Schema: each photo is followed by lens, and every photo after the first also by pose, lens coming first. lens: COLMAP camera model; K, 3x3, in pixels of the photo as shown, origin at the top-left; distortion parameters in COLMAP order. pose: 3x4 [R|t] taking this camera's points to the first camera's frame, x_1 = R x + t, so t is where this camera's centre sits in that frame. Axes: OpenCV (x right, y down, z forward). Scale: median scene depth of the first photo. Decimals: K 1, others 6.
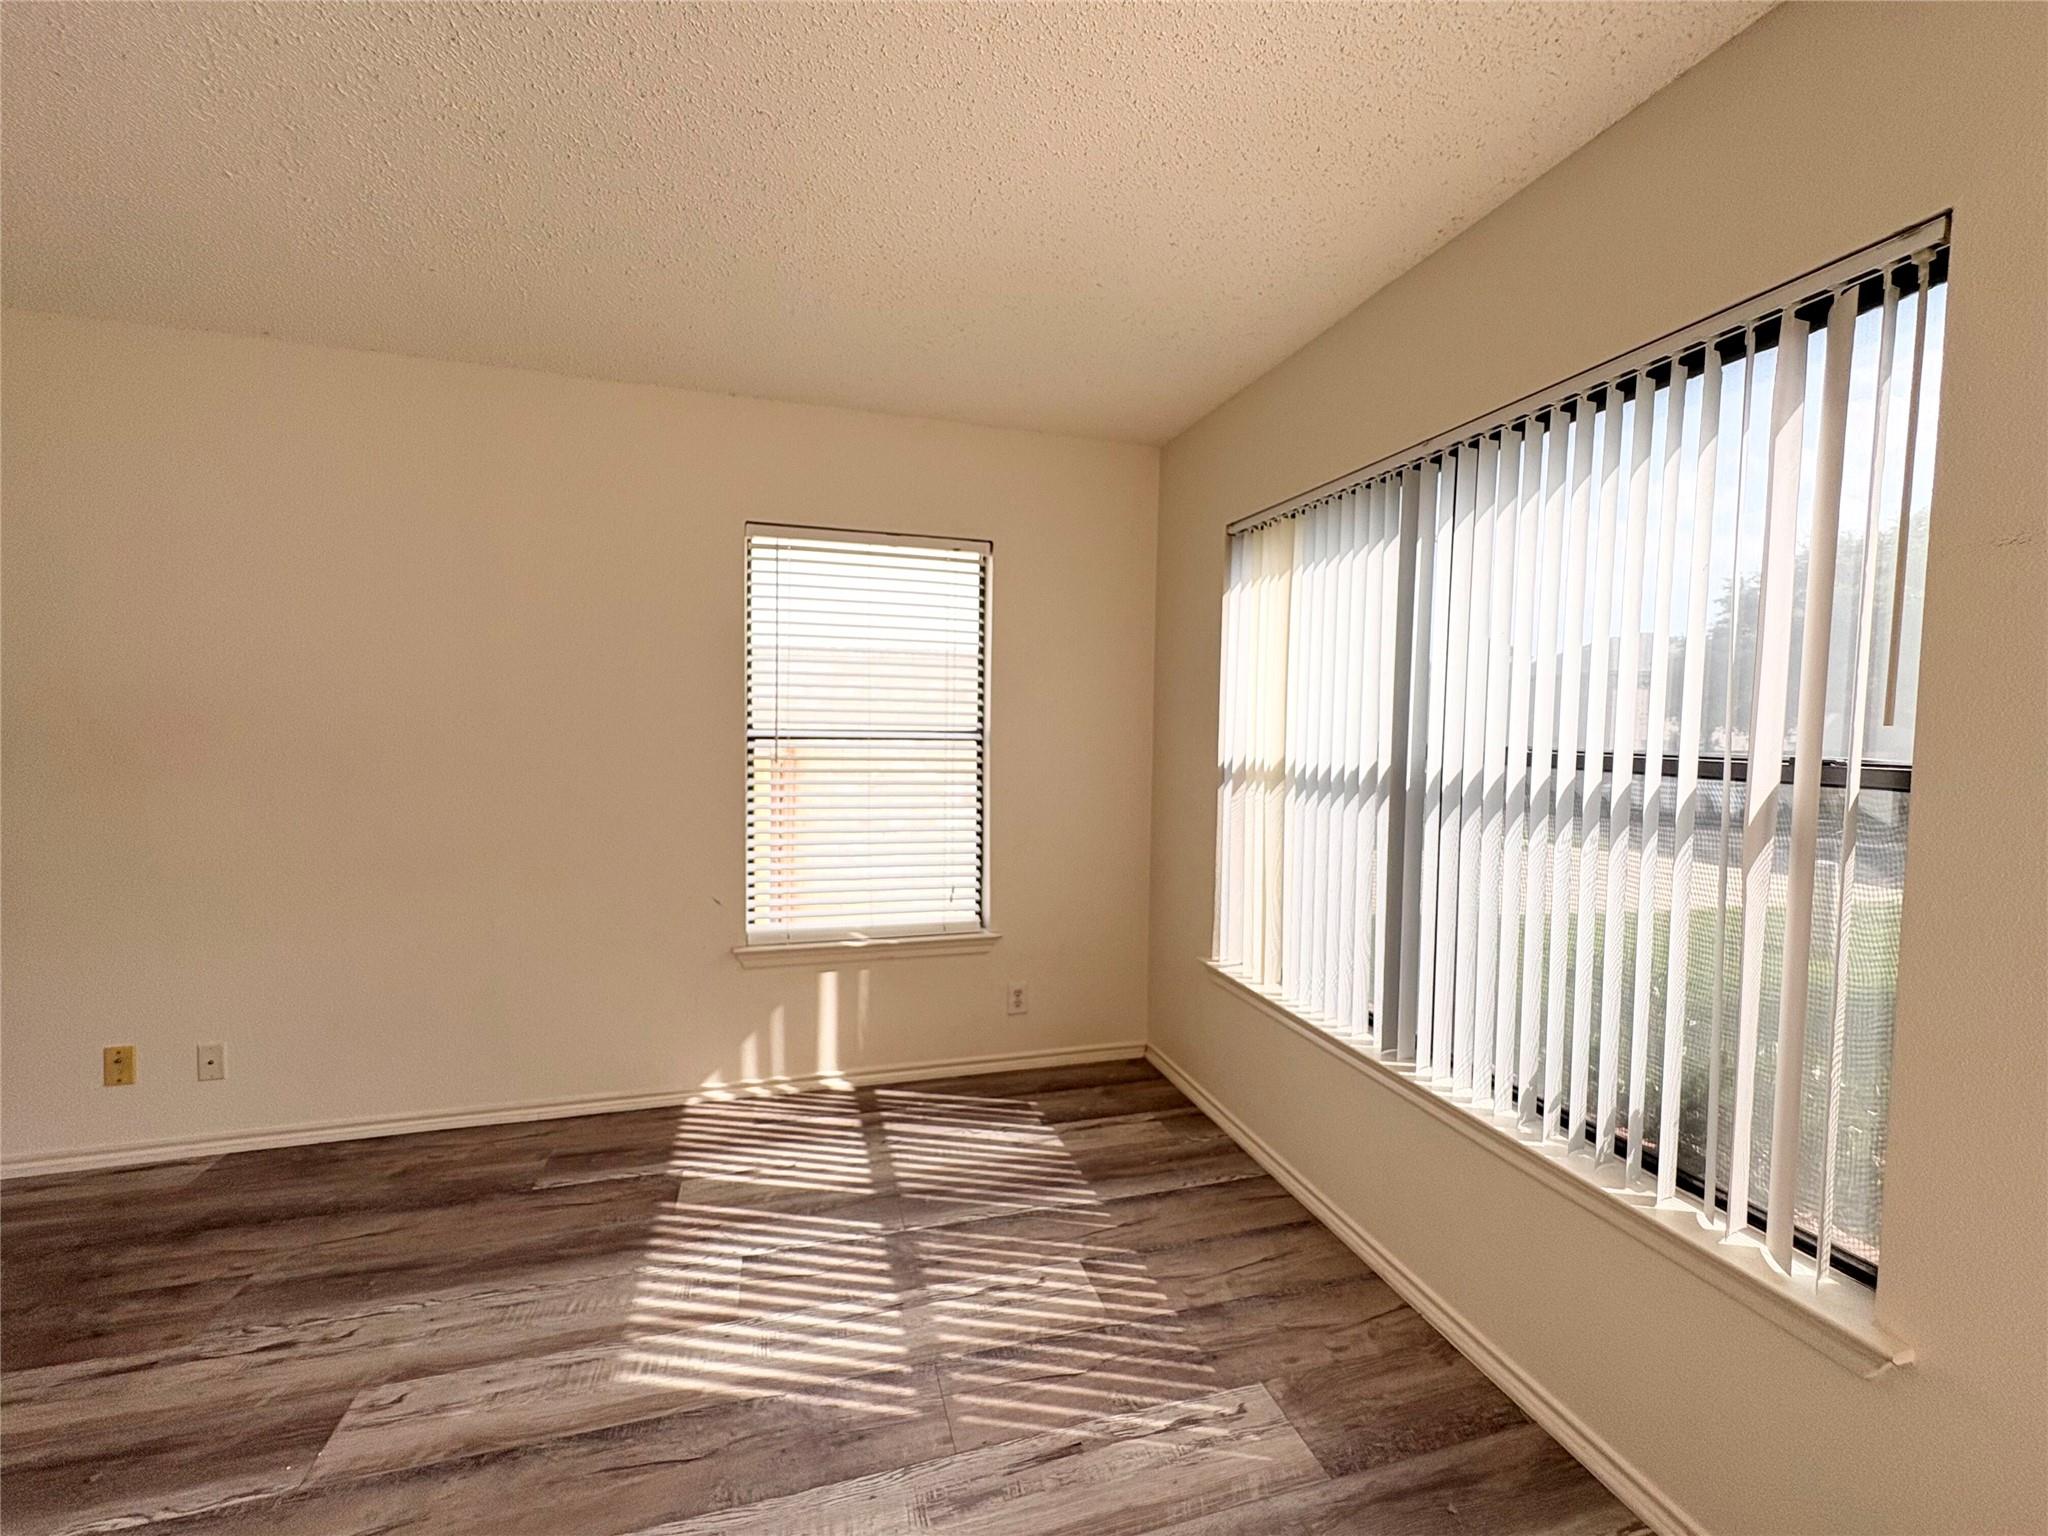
lens RADIAL K [[817.3, 0, 1021.0], [0, 817.3, 765.5], [0, 0, 1]] dist [0.000052, 0.000500]
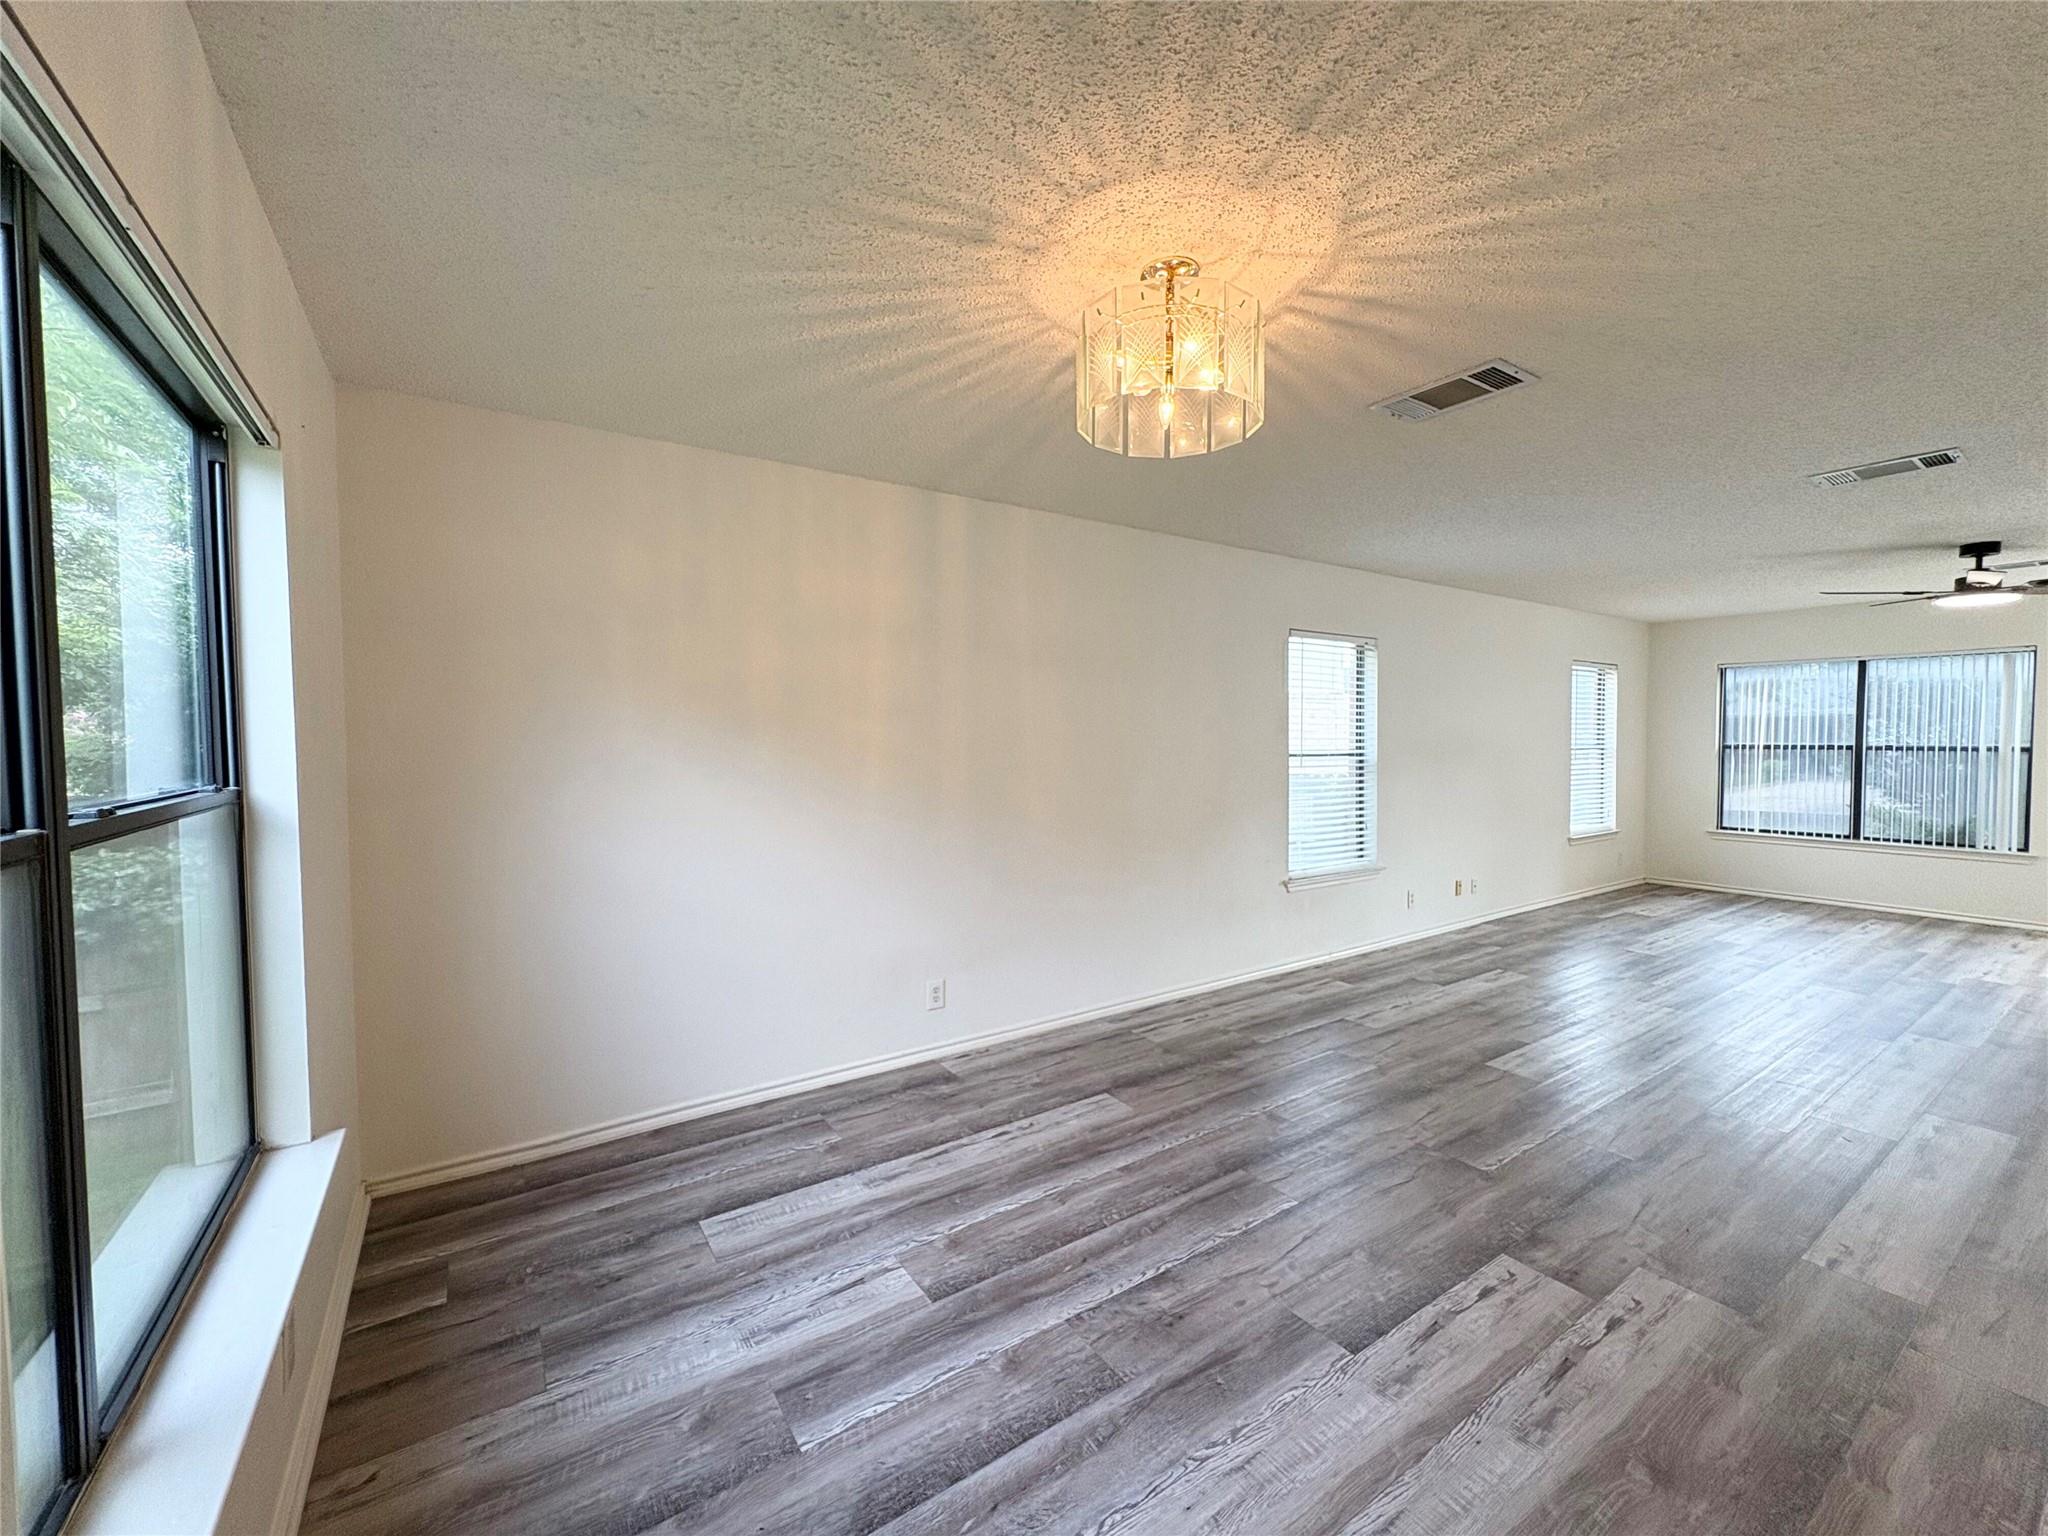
lens RADIAL K [[817.3, 0, 1021.4], [0, 817.3, 757.2], [0, 0, 1]] dist [0.000052, 0.000500]
pose [[0.952680, -0.027349, 0.302743, -2.819905], [0.034136, 0.999270, -0.017149, -0.025918], [-0.302053, 0.026672, 0.952918, -0.877668]]
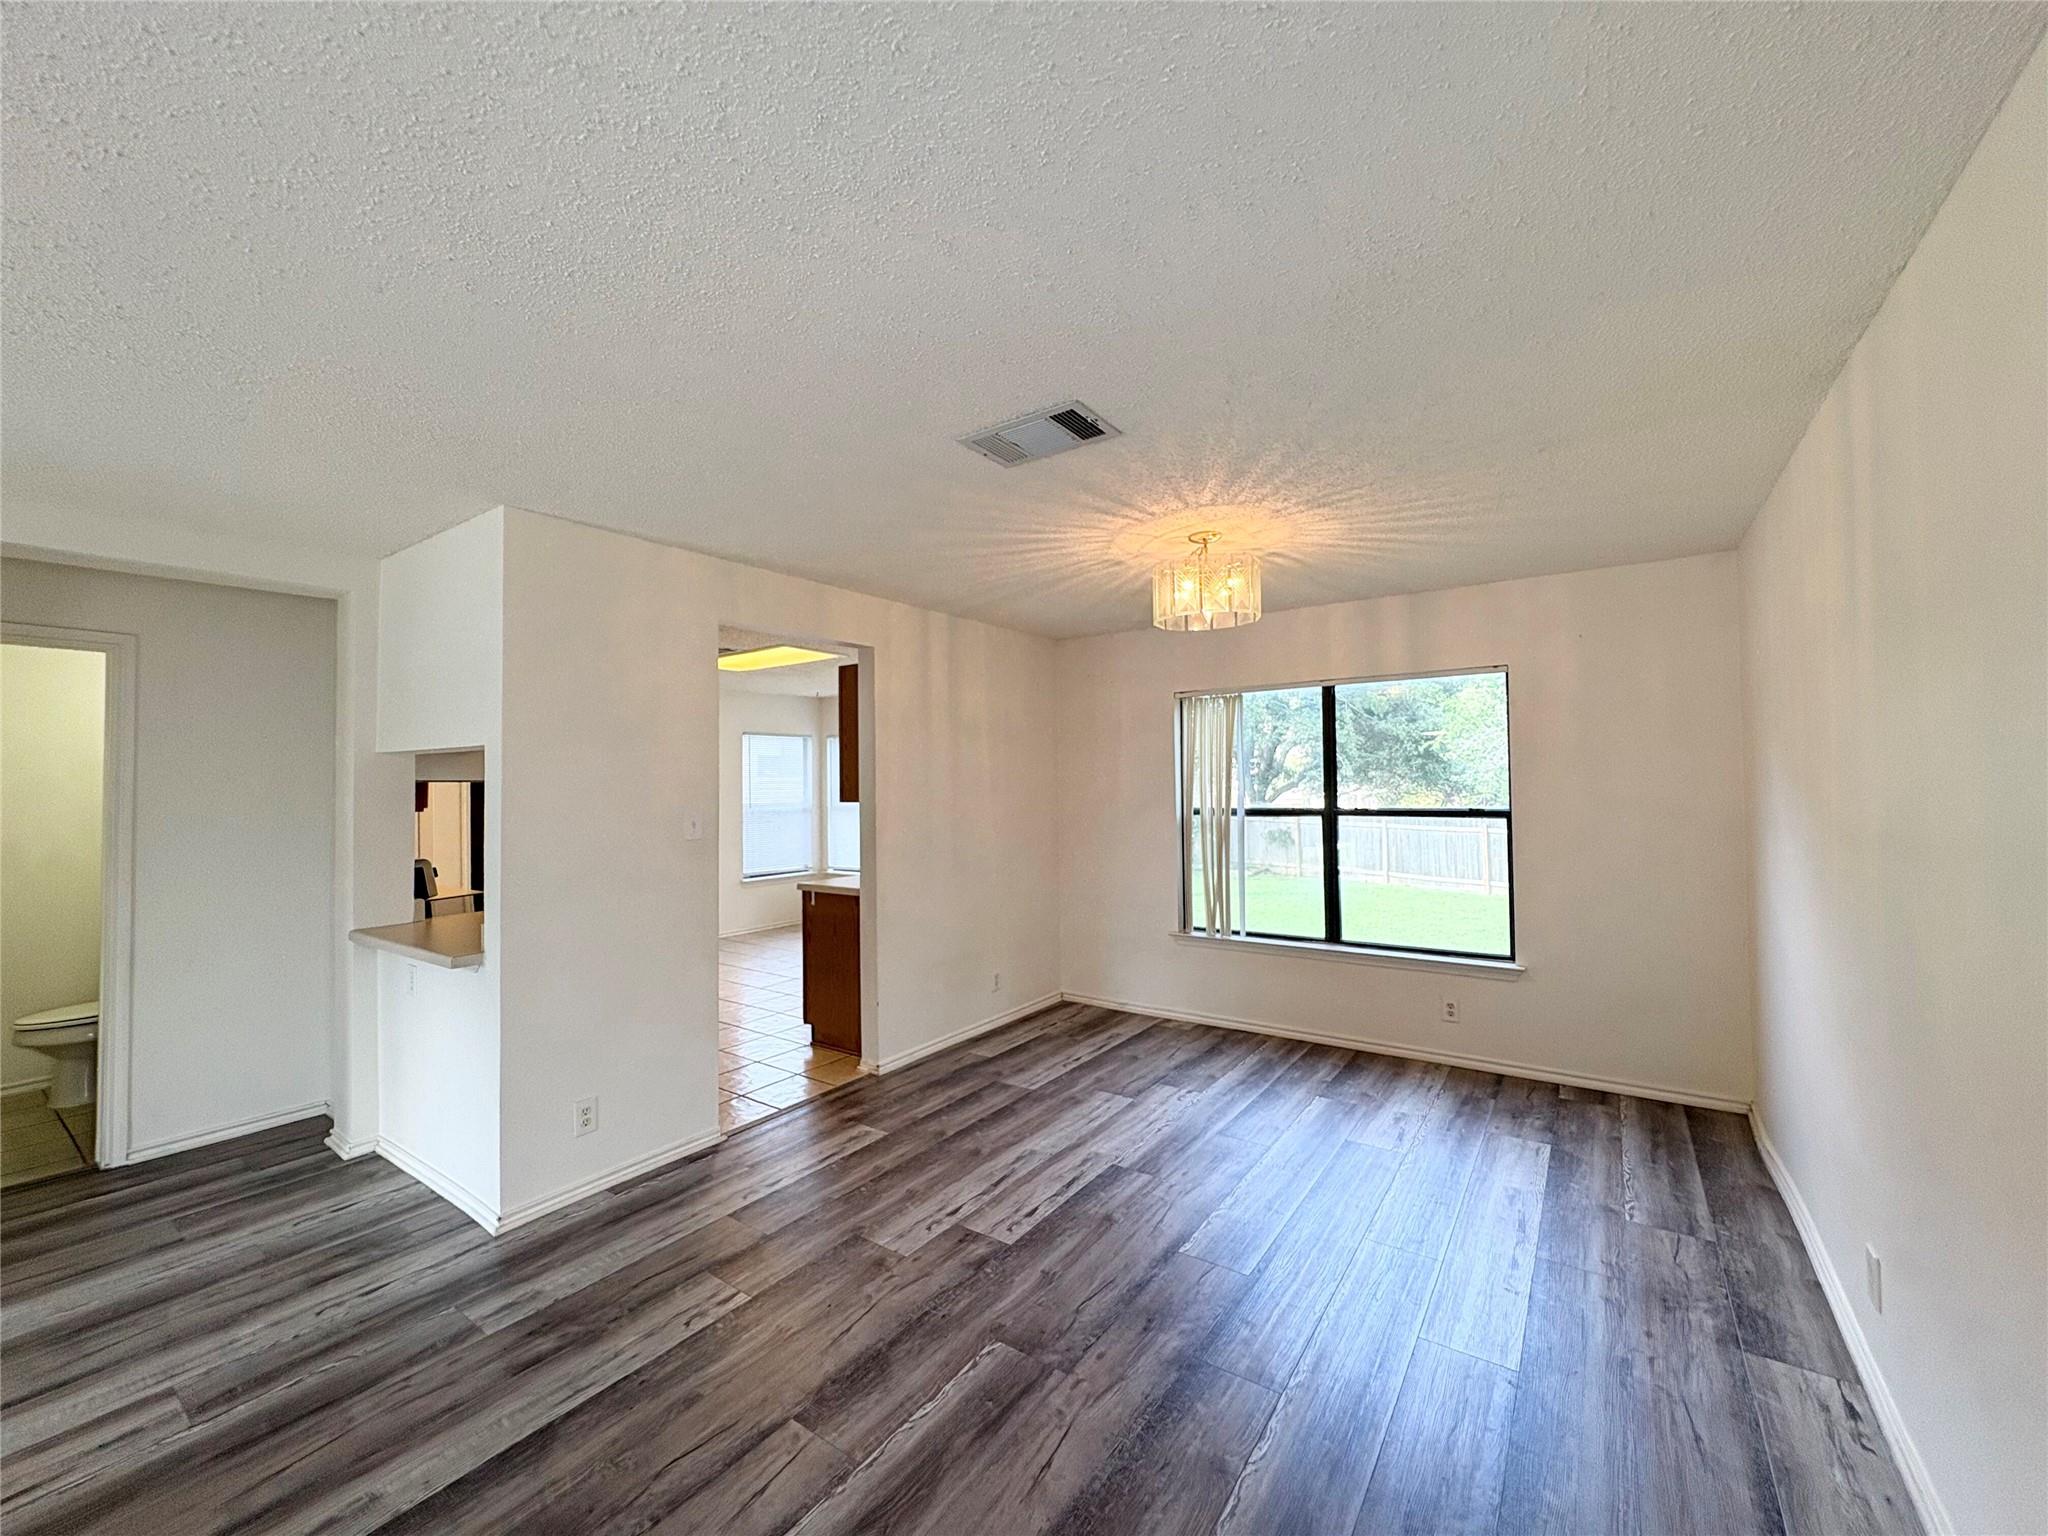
lens RADIAL K [[817.3, 0, 1024.8], [0, 817.3, 770.0], [0, 0, 1]] dist [0.000052, 0.000500]
pose [[-0.782522, -0.017290, -0.622382, -1.502053], [-0.033352, 0.999343, 0.014171, -0.101669], [0.621729, 0.031847, -0.782585, 0.545883]]
